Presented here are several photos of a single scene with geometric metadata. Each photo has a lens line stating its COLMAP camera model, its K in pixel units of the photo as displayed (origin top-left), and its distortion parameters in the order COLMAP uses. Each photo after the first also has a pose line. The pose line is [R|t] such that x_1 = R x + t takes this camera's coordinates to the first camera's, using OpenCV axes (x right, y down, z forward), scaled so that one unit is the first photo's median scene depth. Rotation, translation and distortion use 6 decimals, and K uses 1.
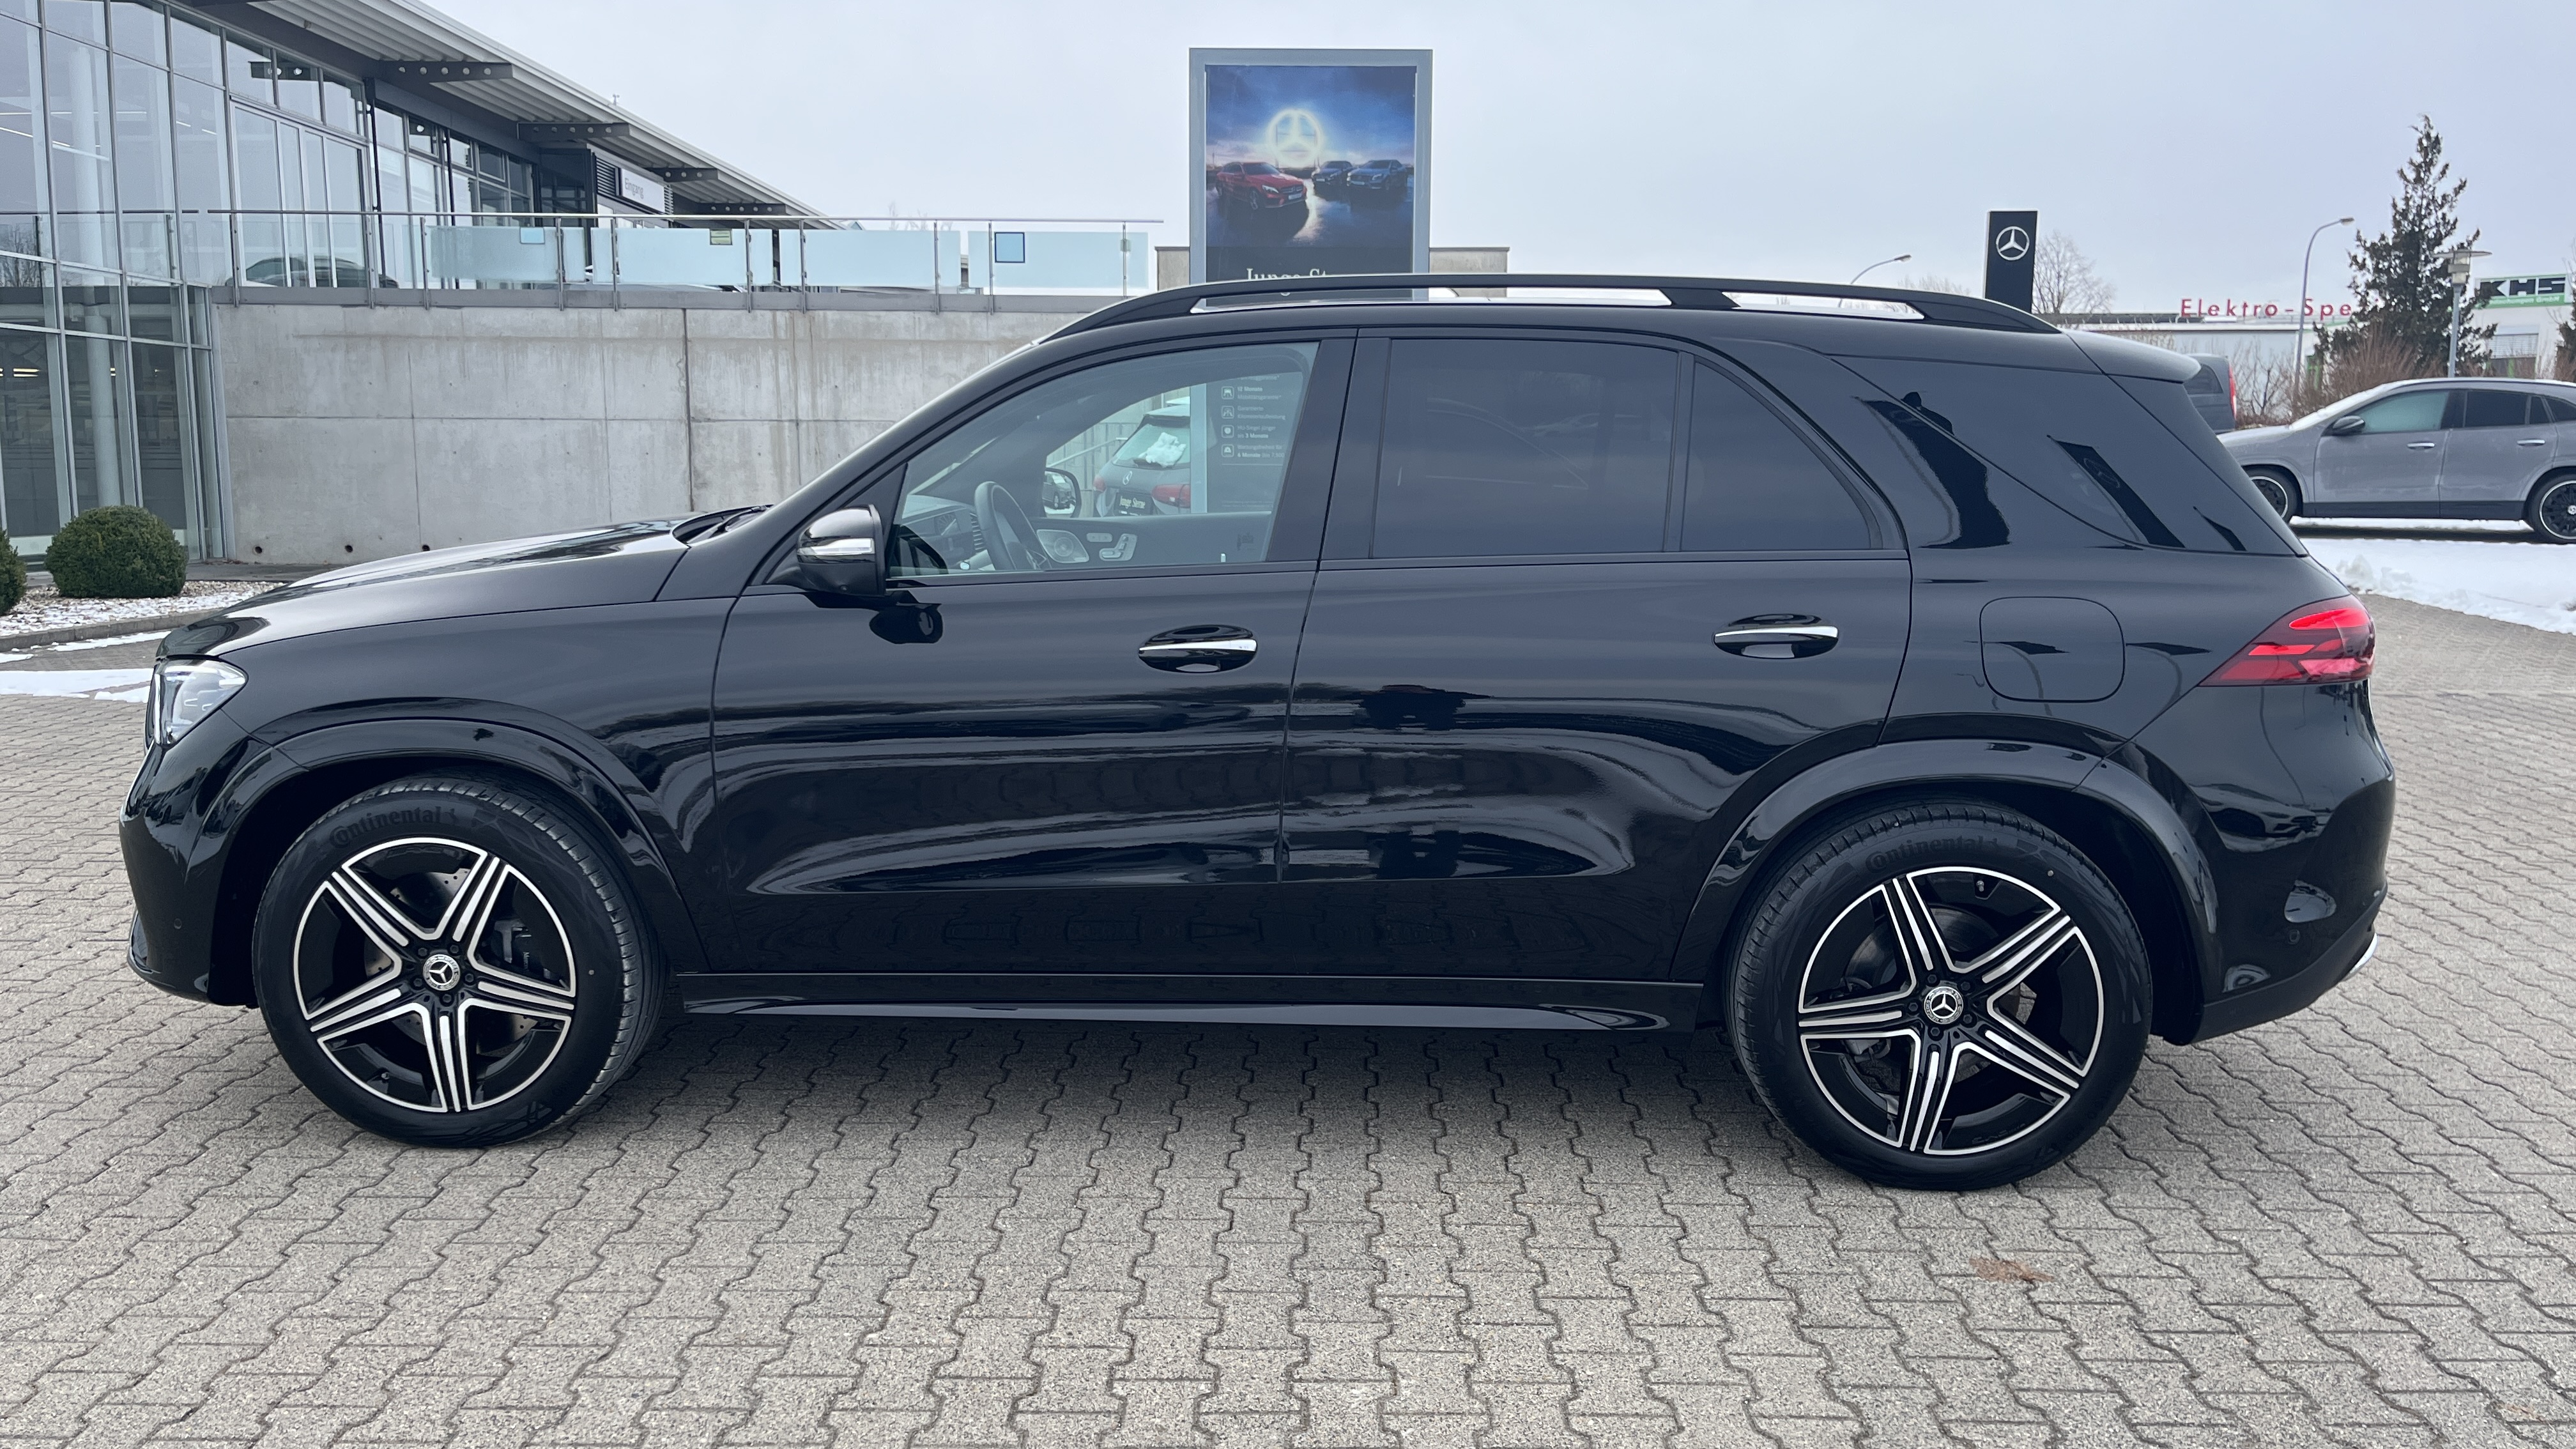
lens RADIAL K [[1946.7, 0, 1296.8], [0, 1946.7, 737.5], [0, 0, 1]] dist [0.057504, -0.062360]
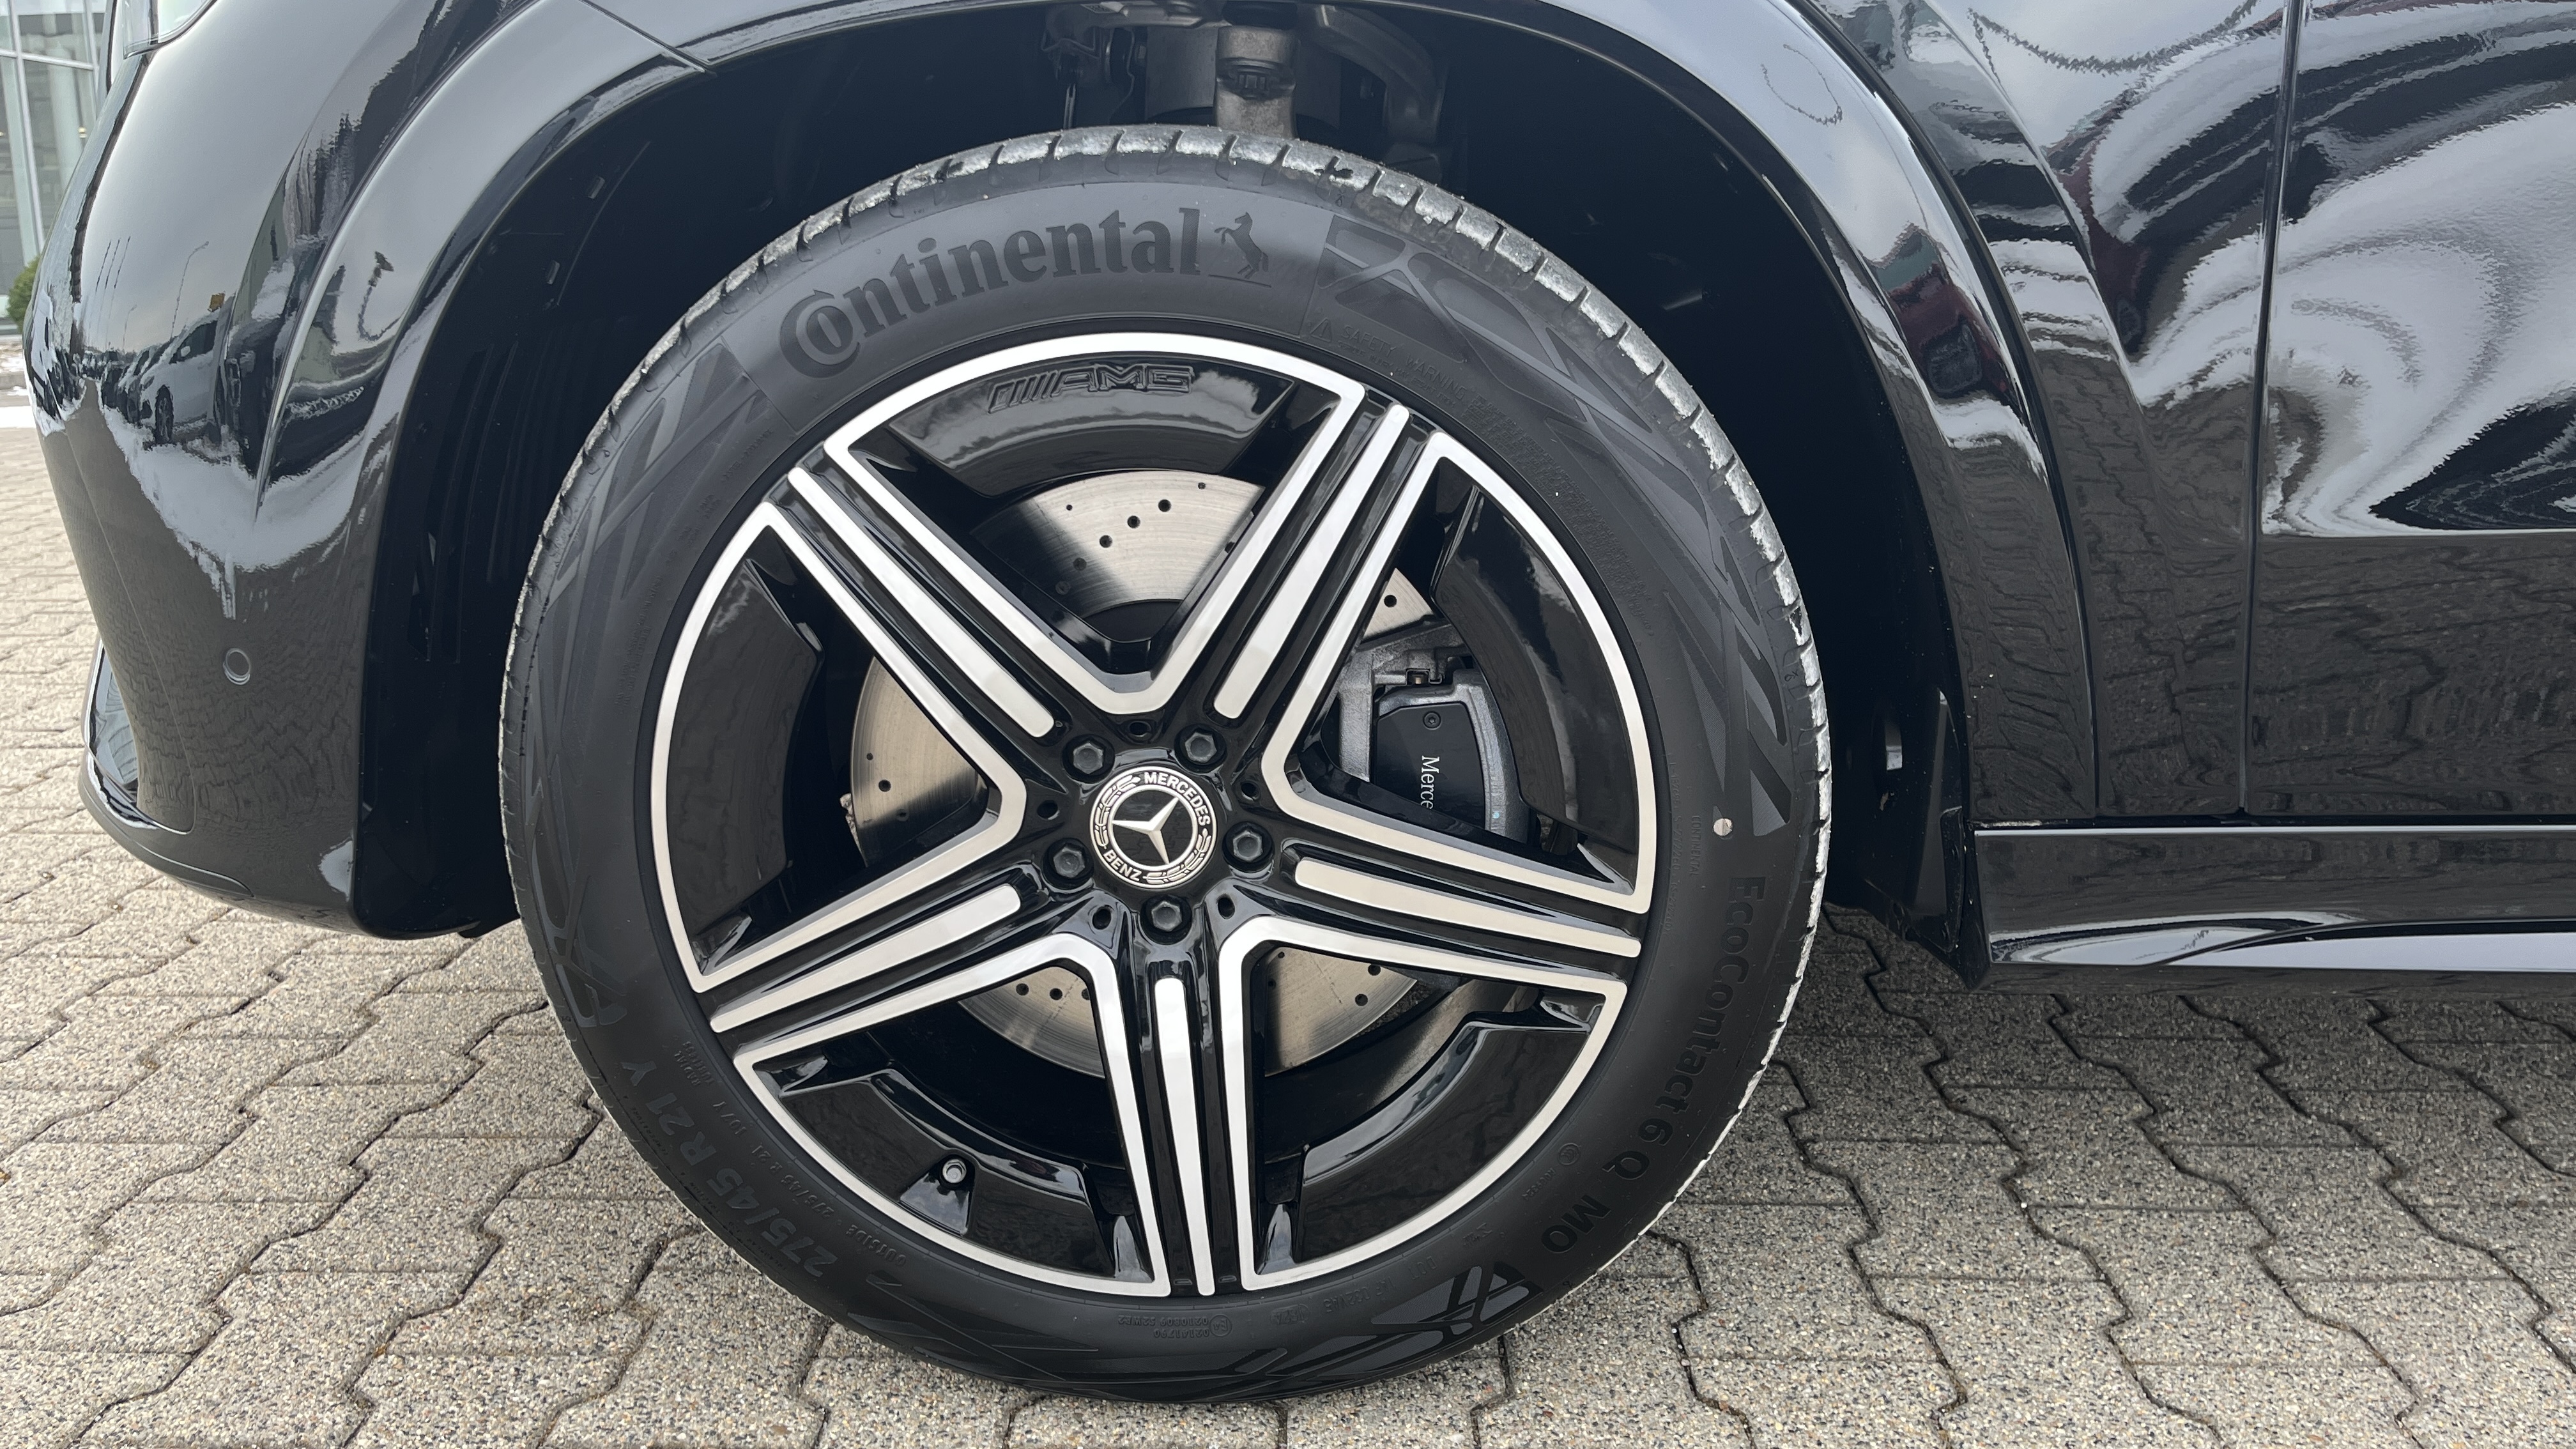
lens RADIAL K [[1946.7, 0, 1274.4], [0, 1946.7, 720.5], [0, 0, 1]] dist [0.057504, -0.062360]
pose [[0.999923, -0.007030, -0.010244, -0.414831], [0.007856, 0.996518, 0.083011, 0.080381], [0.009625, -0.083085, 0.996496, 0.717181]]
